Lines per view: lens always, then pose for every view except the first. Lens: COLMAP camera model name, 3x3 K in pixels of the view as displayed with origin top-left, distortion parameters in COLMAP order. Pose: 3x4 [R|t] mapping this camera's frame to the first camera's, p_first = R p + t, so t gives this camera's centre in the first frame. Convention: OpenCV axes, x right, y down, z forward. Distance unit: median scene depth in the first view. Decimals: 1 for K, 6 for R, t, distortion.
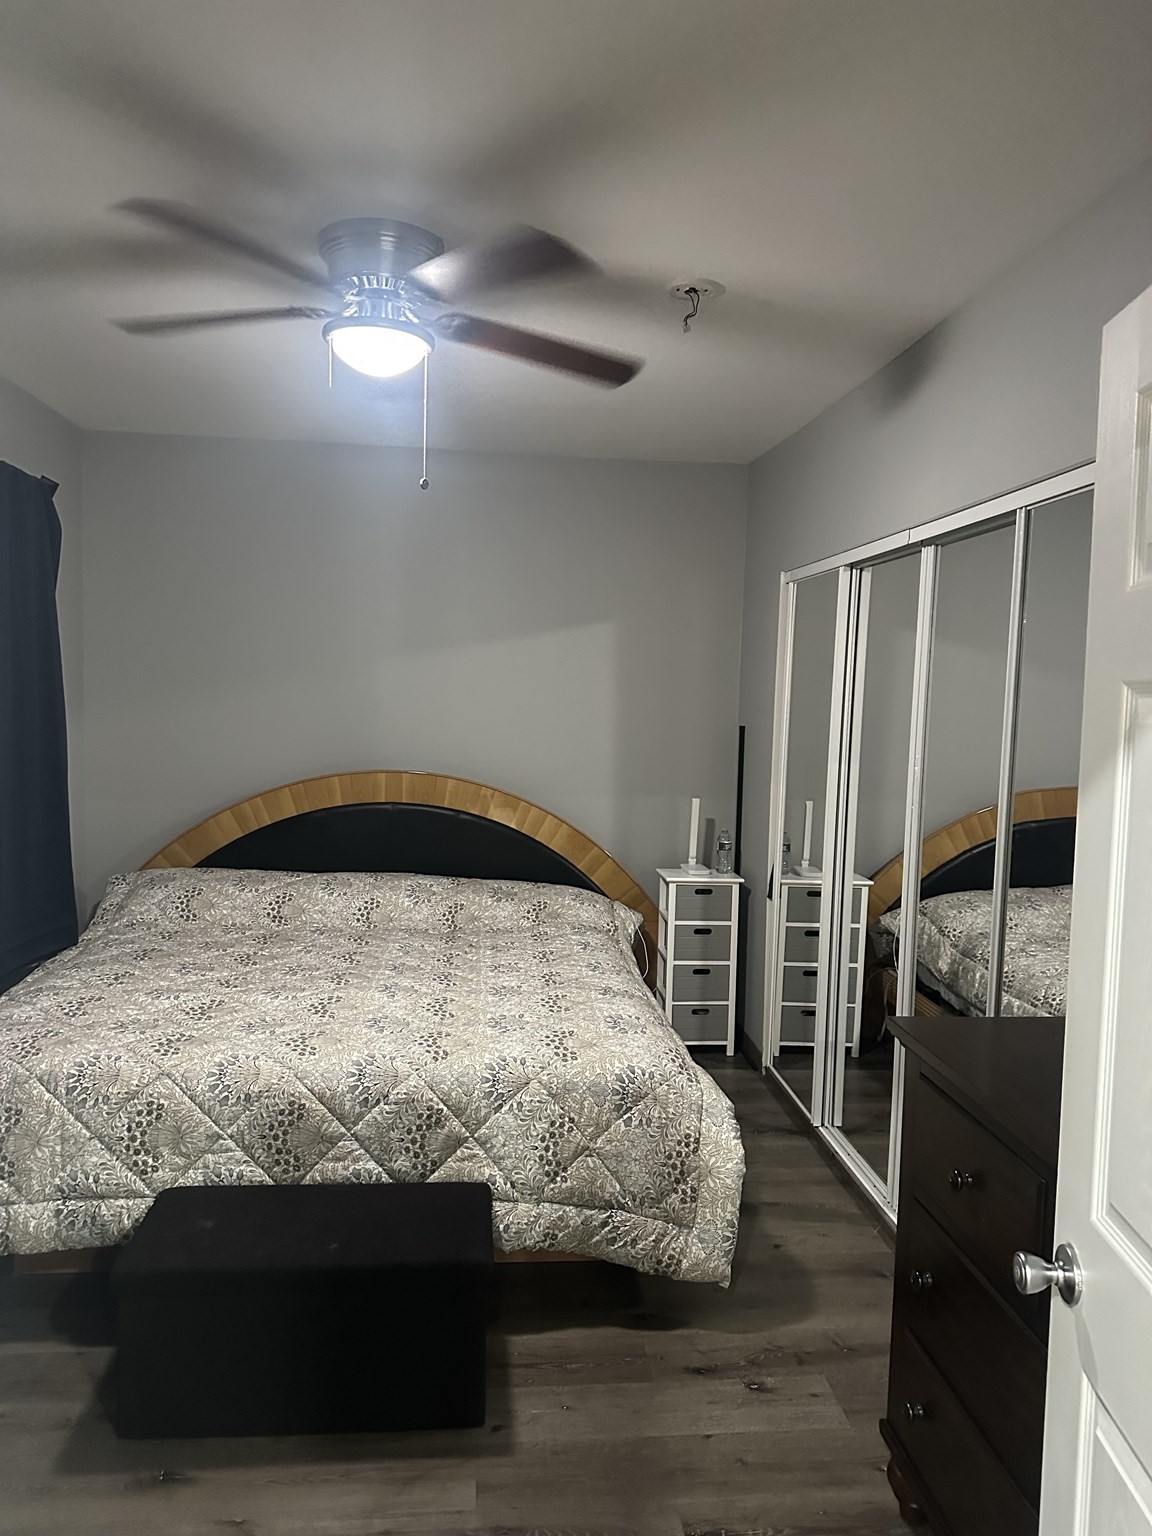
lens RADIAL K [[1087.8, 0, 574.1], [0, 1087.8, 768.8], [0, 0, 1]] dist [0.072366, -0.092514]
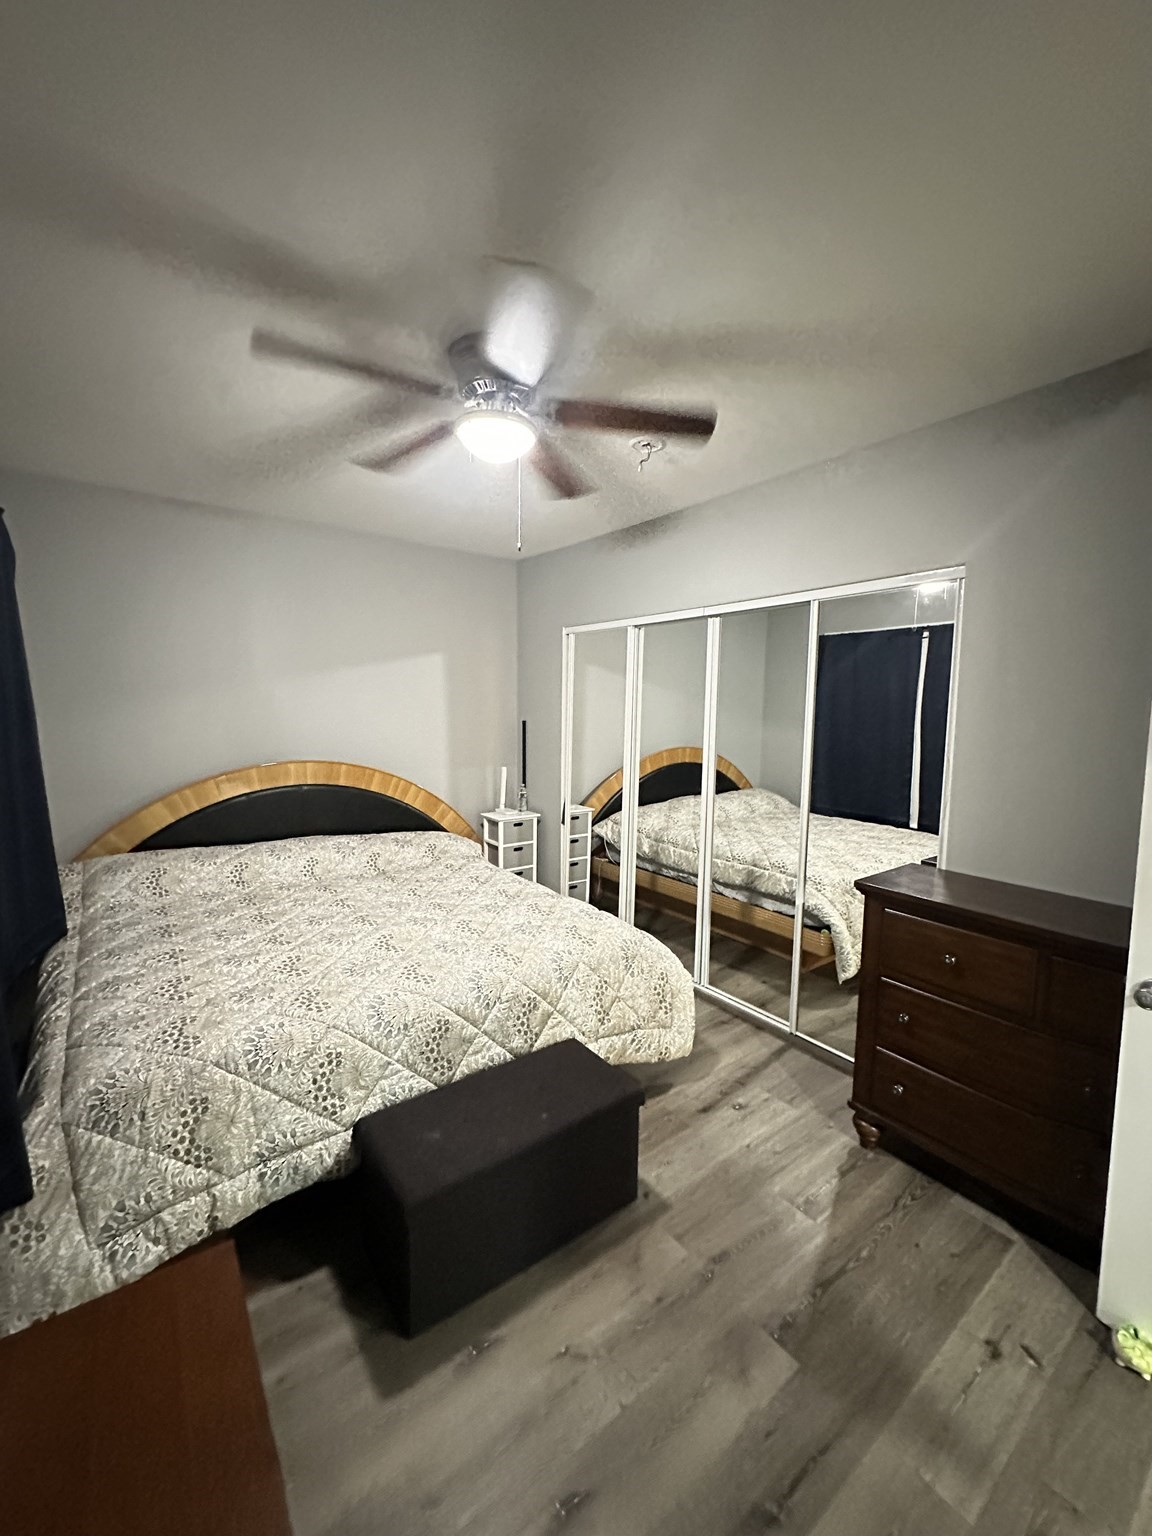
lens RADIAL K [[618.7, 0, 583.0], [0, 618.7, 765.9], [0, 0, 1]] dist [-0.001436, 0.000123]
pose [[0.846633, -0.062637, 0.528478, -0.475723], [0.044401, 0.997901, 0.047143, -0.021664], [-0.530321, -0.016448, 0.847637, 0.297699]]
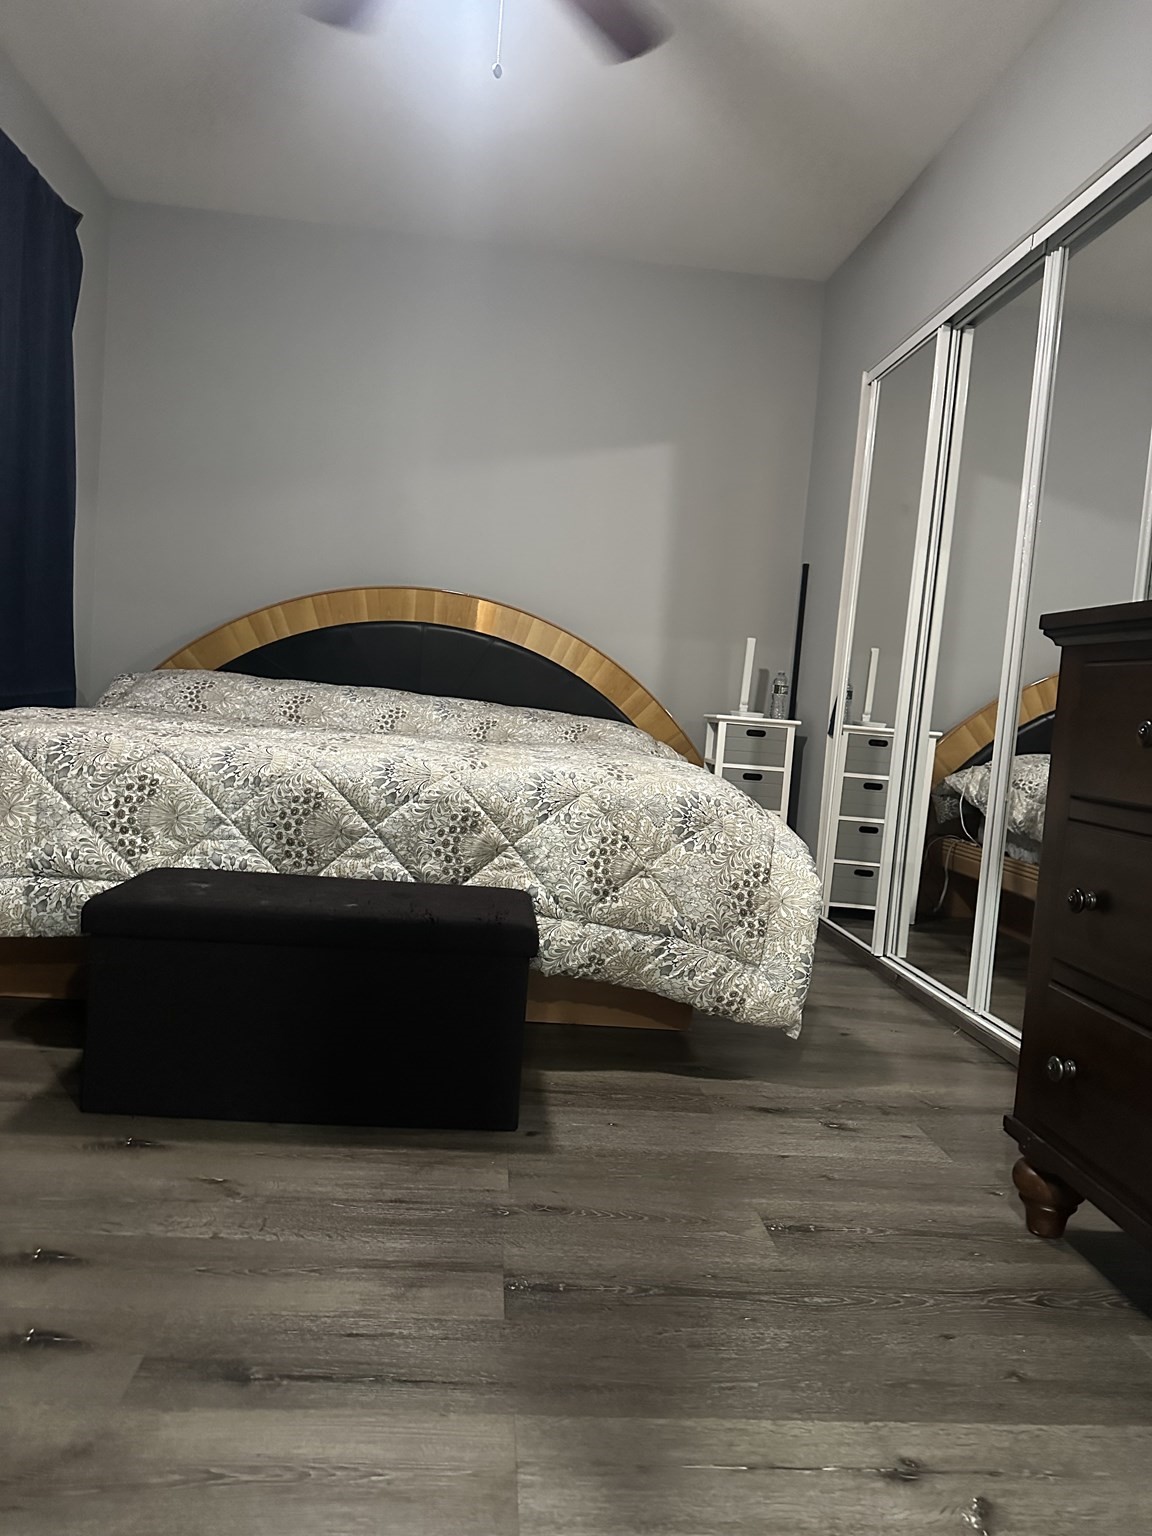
lens RADIAL K [[1087.8, 0, 582.9], [0, 1087.8, 778.3], [0, 0, 1]] dist [0.072366, -0.092514]
pose [[0.998778, 0.049083, -0.005692, -0.034465], [-0.049166, 0.998673, -0.015346, 0.294886], [0.004931, 0.015607, 0.999866, 0.137304]]
